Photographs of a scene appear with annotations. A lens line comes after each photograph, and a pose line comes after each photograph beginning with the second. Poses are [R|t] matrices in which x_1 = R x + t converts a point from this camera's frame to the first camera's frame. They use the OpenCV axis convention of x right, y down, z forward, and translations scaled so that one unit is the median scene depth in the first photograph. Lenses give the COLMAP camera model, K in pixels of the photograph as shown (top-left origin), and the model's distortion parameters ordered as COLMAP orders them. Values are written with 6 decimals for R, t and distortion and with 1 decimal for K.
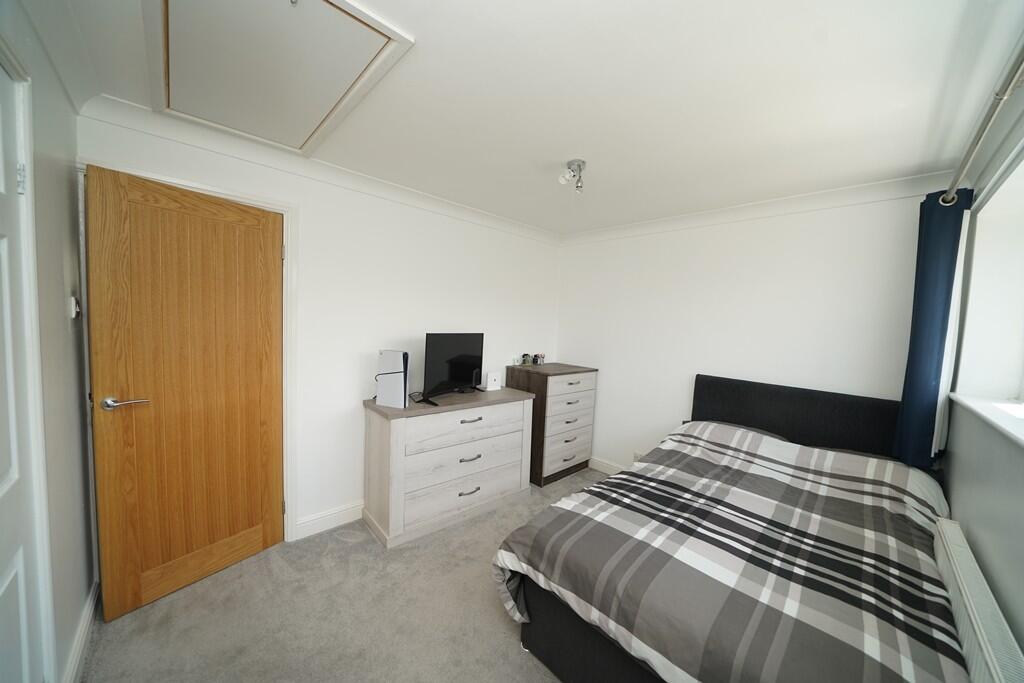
lens RADIAL K [[354.9, 0, 515.6], [0, 354.9, 349.2], [0, 0, 1]] dist [-0.002975, -0.000146]
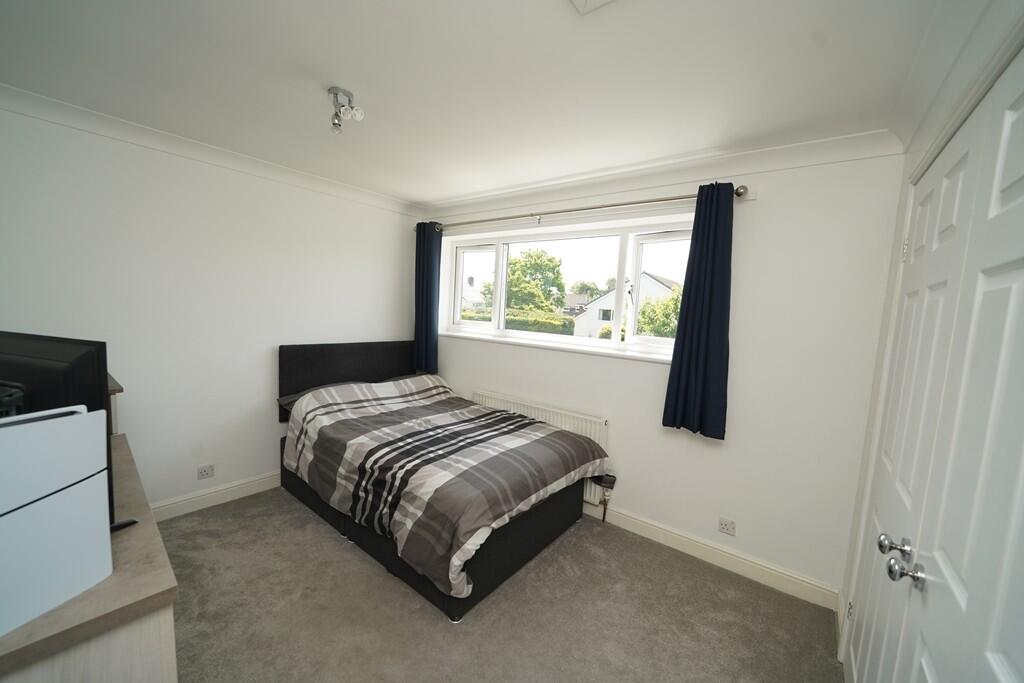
lens RADIAL K [[399.1, 0, 509.8], [0, 399.1, 337.2], [0, 0, 1]] dist [-0.000621, -0.000027]
pose [[-0.135874, -0.127276, 0.982517, -0.967036], [0.016735, 0.991277, 0.130726, -0.124054], [-0.990585, 0.034205, -0.132558, 0.917618]]
